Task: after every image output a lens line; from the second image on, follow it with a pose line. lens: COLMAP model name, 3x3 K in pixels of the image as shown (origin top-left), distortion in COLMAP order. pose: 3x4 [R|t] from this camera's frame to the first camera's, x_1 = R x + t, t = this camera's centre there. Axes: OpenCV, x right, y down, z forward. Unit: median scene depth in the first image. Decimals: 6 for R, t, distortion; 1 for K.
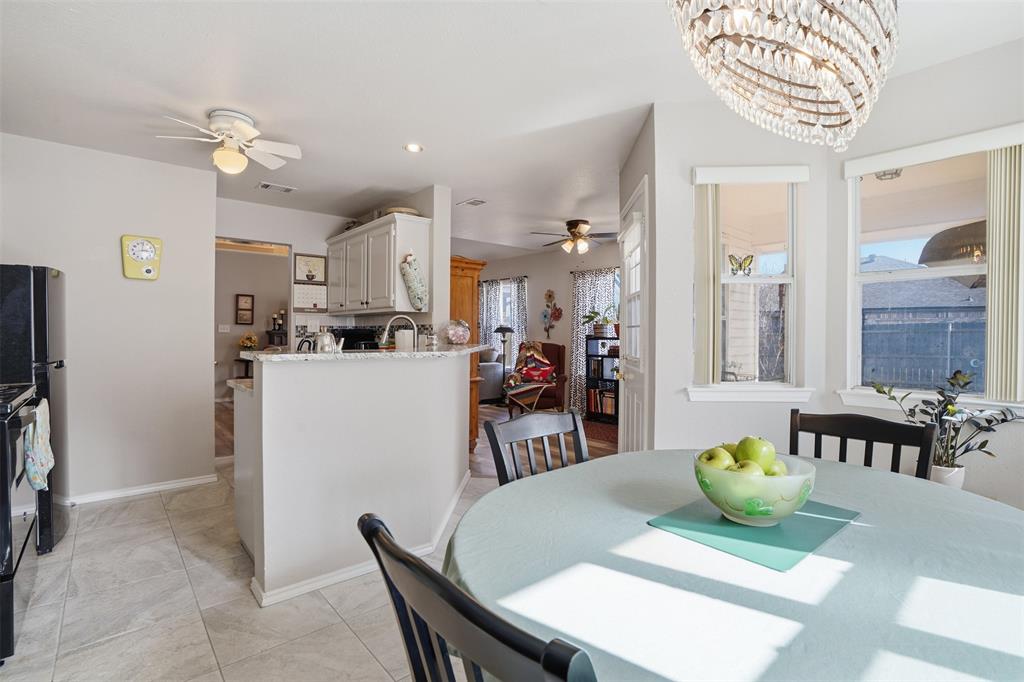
lens RADIAL K [[477.8, 0, 499.3], [0, 477.8, 339.3], [0, 0, 1]] dist [-0.056249, 0.019535]
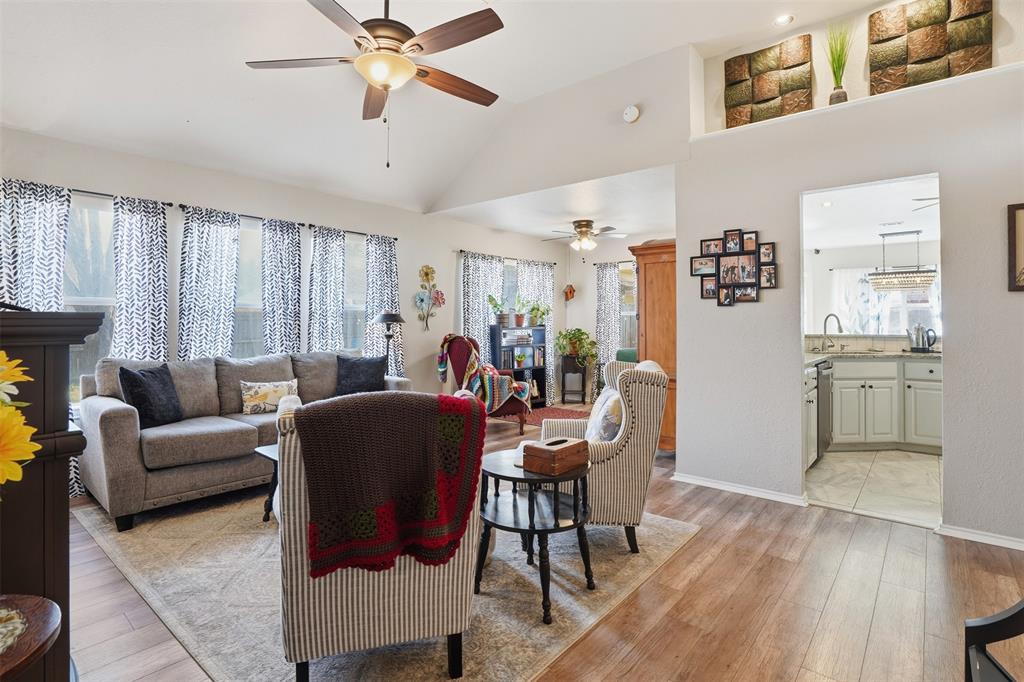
lens RADIAL K [[499.5, 0, 502.3], [0, 499.5, 308.9], [0, 0, 1]] dist [-0.066601, 0.027071]
pose [[-0.156719, 0.020936, 0.987421, -0.618736], [0.008971, 0.999764, -0.019774, -0.016627], [-0.987603, 0.005759, -0.156869, 0.902635]]
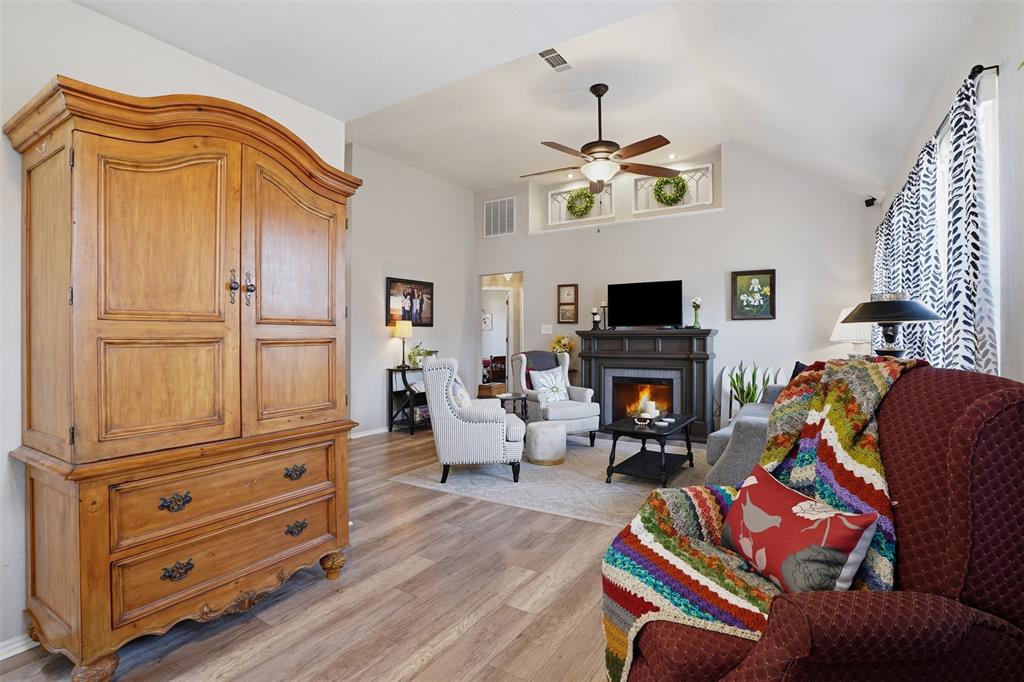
lens RADIAL K [[484.8, 0, 499.8], [0, 484.8, 339.6], [0, 0, 1]] dist [-0.060159, 0.000148]
pose [[0.280286, 0.000202, -0.959916, 0.188669], [-0.008885, 0.999958, -0.002384, -0.001988], [0.959875, 0.009197, 0.280276, 0.679883]]
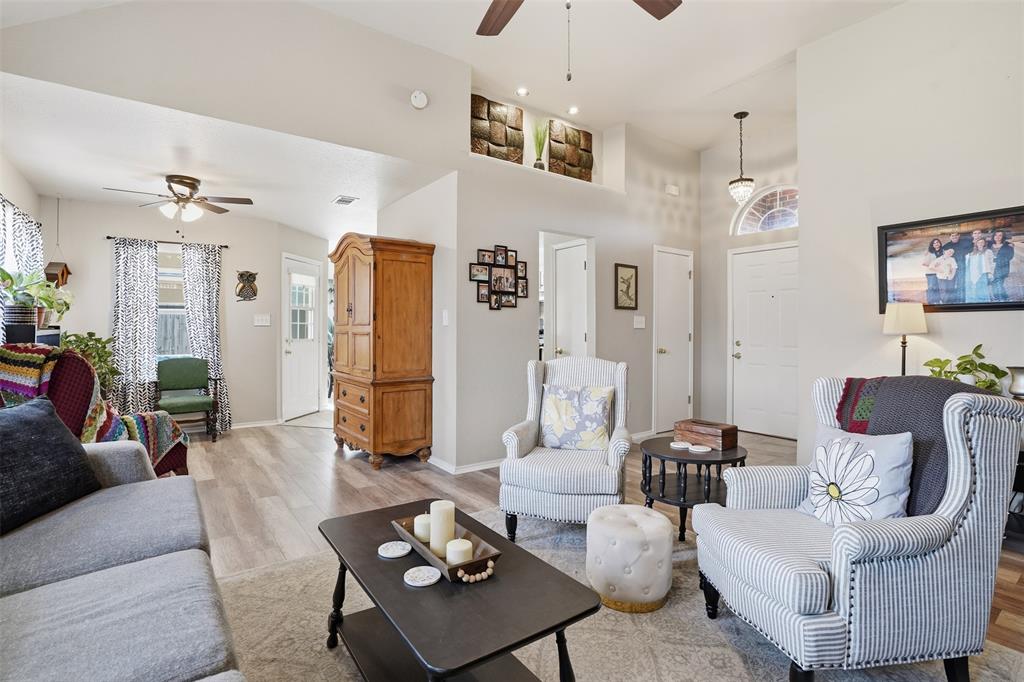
lens RADIAL K [[489.0, 0, 506.1], [0, 489.0, 325.5], [0, 0, 1]] dist [-0.067702, 0.028726]
pose [[-0.997411, -0.006904, 0.071580, -0.266832], [-0.006636, 0.999970, 0.003973, -0.011815], [-0.071605, 0.003488, -0.997427, 1.142169]]
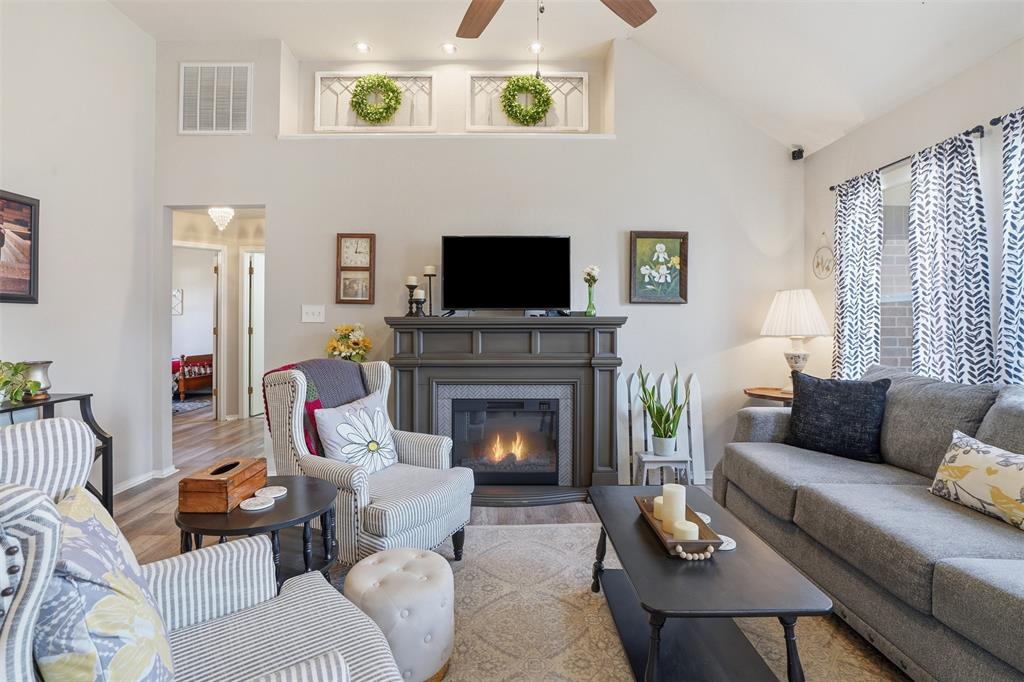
lens RADIAL K [[489.0, 0, 506.1], [0, 489.0, 325.5], [0, 0, 1]] dist [-0.067702, 0.028726]
pose [[0.769744, -0.000930, -0.638352, -0.154160], [-0.007115, 0.999924, -0.010035, -0.008061], [0.638313, 0.012266, 0.769679, 0.755472]]
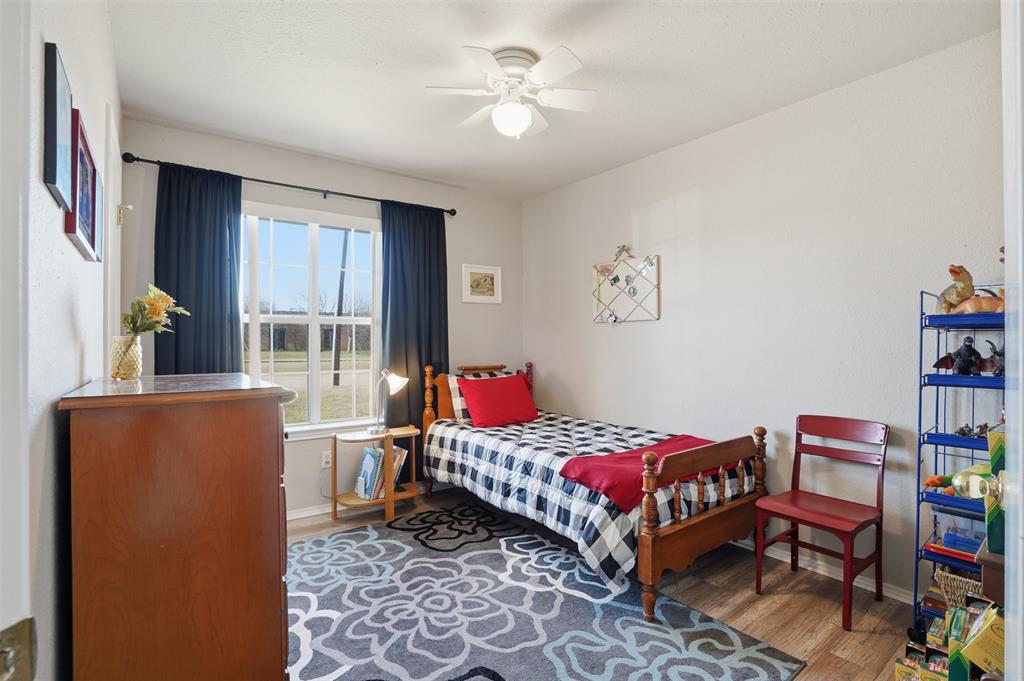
lens RADIAL K [[489.0, 0, 506.1], [0, 489.0, 325.0], [0, 0, 1]] dist [-0.067702, 0.028726]
pose [[-0.053815, -0.031084, -0.998067, -0.936663], [-0.010160, 0.999481, -0.030580, -0.016448], [0.998499, 0.008495, -0.054103, 0.996361]]
